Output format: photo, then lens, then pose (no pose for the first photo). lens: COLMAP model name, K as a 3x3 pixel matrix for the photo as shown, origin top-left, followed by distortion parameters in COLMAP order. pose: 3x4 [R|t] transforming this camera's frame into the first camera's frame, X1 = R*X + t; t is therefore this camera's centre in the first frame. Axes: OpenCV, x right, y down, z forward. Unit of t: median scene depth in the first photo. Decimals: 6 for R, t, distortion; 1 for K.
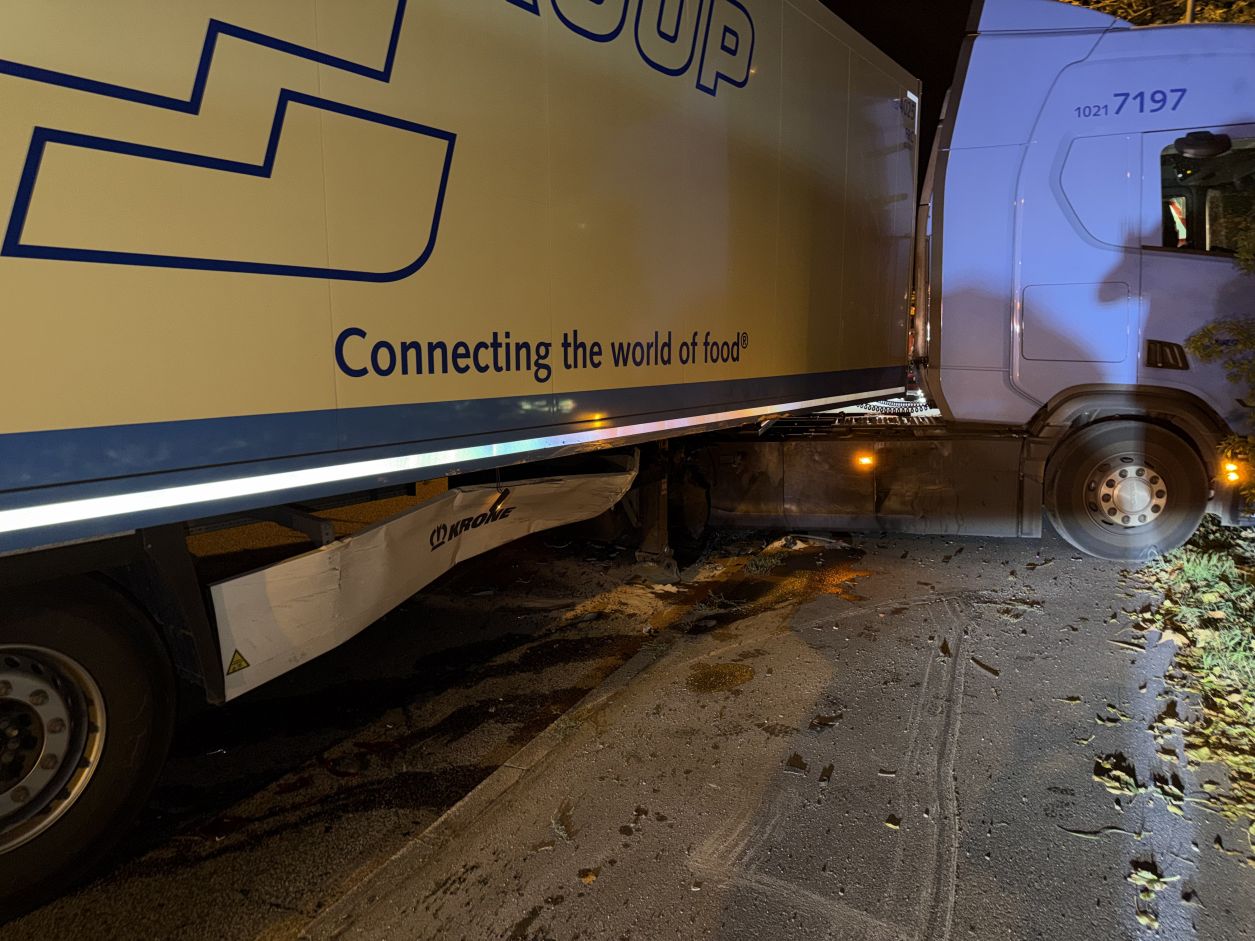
lens RADIAL K [[880.8, 0, 600.1], [0, 880.8, 476.3], [0, 0, 1]] dist [0.037234, -0.074230]
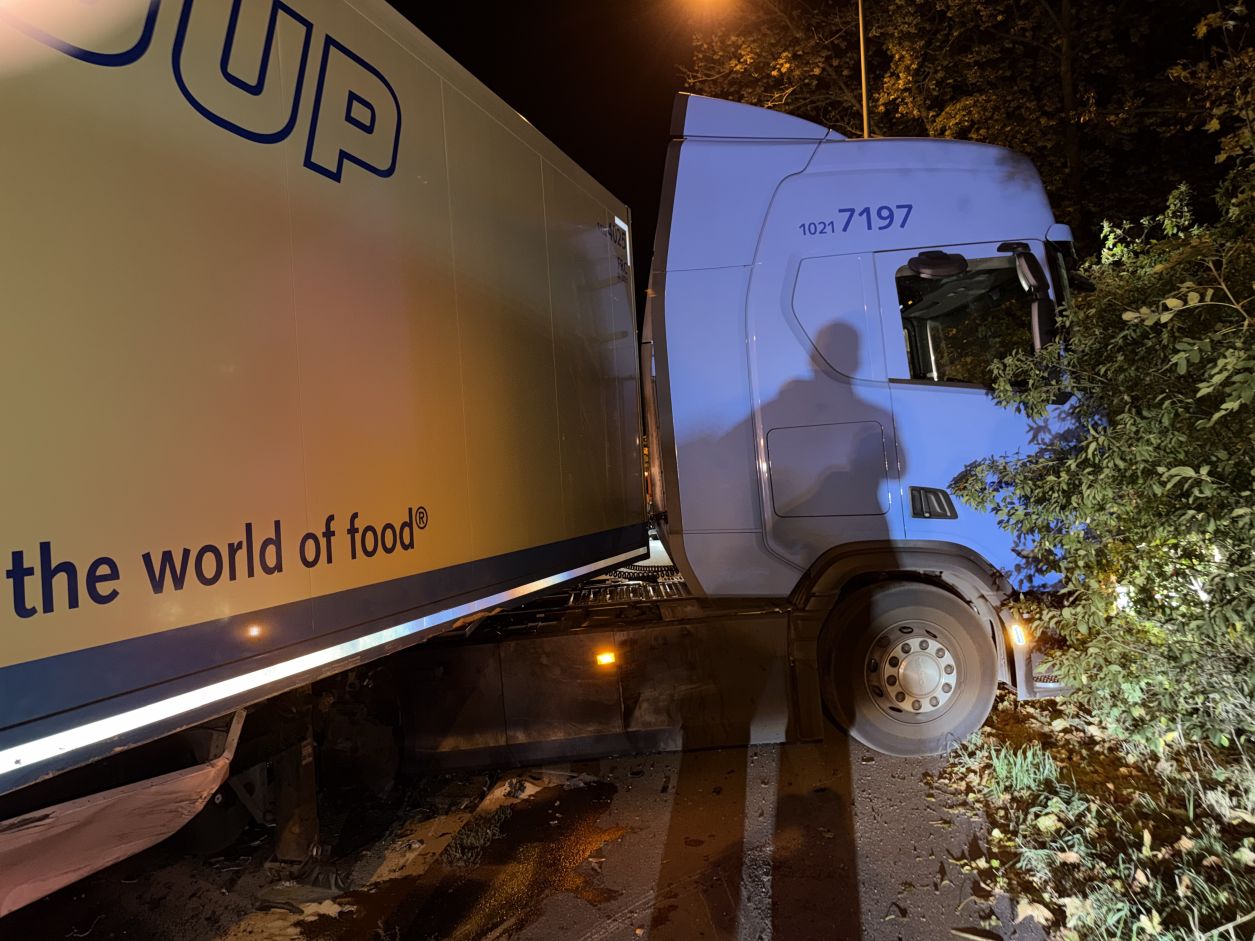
lens RADIAL K [[881.7, 0, 625.6], [0, 881.7, 475.0], [0, 0, 1]] dist [-0.002970, -0.176642]
pose [[0.953592, -0.049533, 0.296999, 0.114468], [0.098002, 0.983726, -0.150596, -0.067404], [-0.284706, 0.172714, 0.942927, 0.290217]]
